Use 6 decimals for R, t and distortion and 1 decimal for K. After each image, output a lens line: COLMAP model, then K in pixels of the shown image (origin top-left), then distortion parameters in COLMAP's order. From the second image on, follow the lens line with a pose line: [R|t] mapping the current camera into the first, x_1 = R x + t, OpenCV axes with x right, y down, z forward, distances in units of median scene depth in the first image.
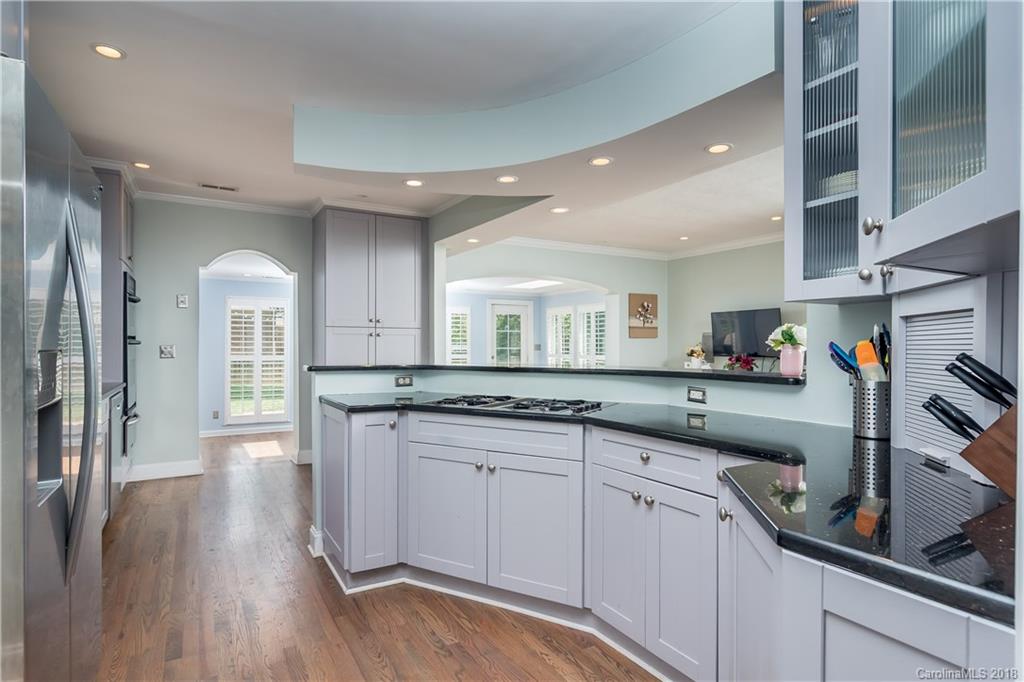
lens RADIAL K [[528.3, 0, 512.0], [0, 528.3, 341.0], [0, 0, 1]] dist [0.024731, 0.000088]
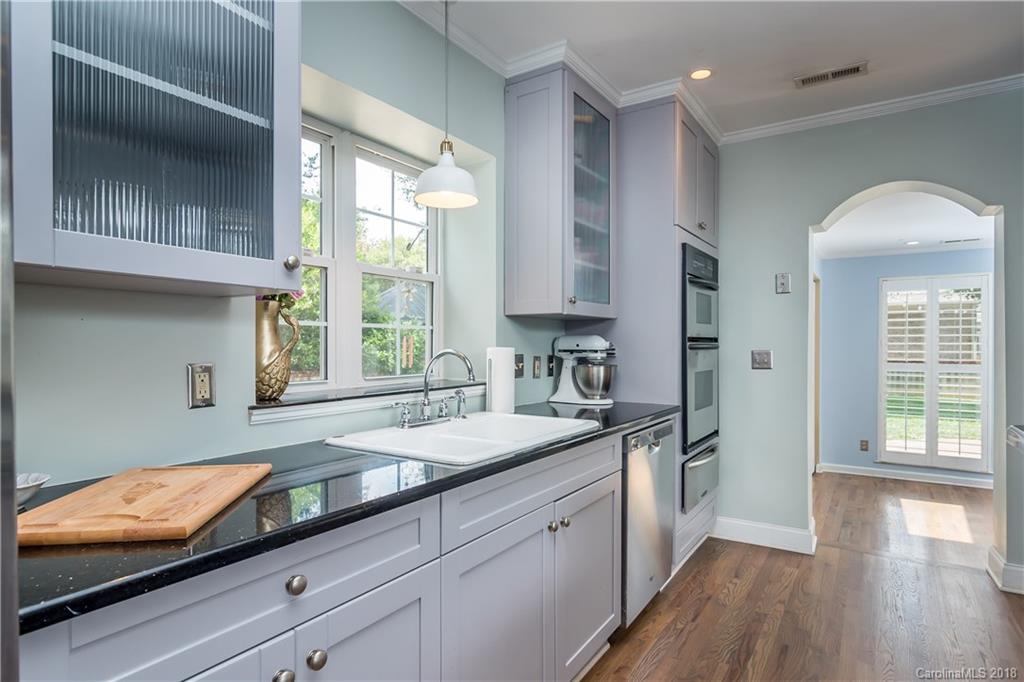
lens RADIAL K [[551.6, 0, 512.0], [0, 551.6, 341.0], [0, 0, 1]] dist [0.013139, -0.000304]
pose [[0.437780, 0.005608, -0.899065, -0.152604], [-0.004013, 0.999983, 0.004283, -0.005203], [0.899073, 0.001733, 0.437795, 0.405845]]
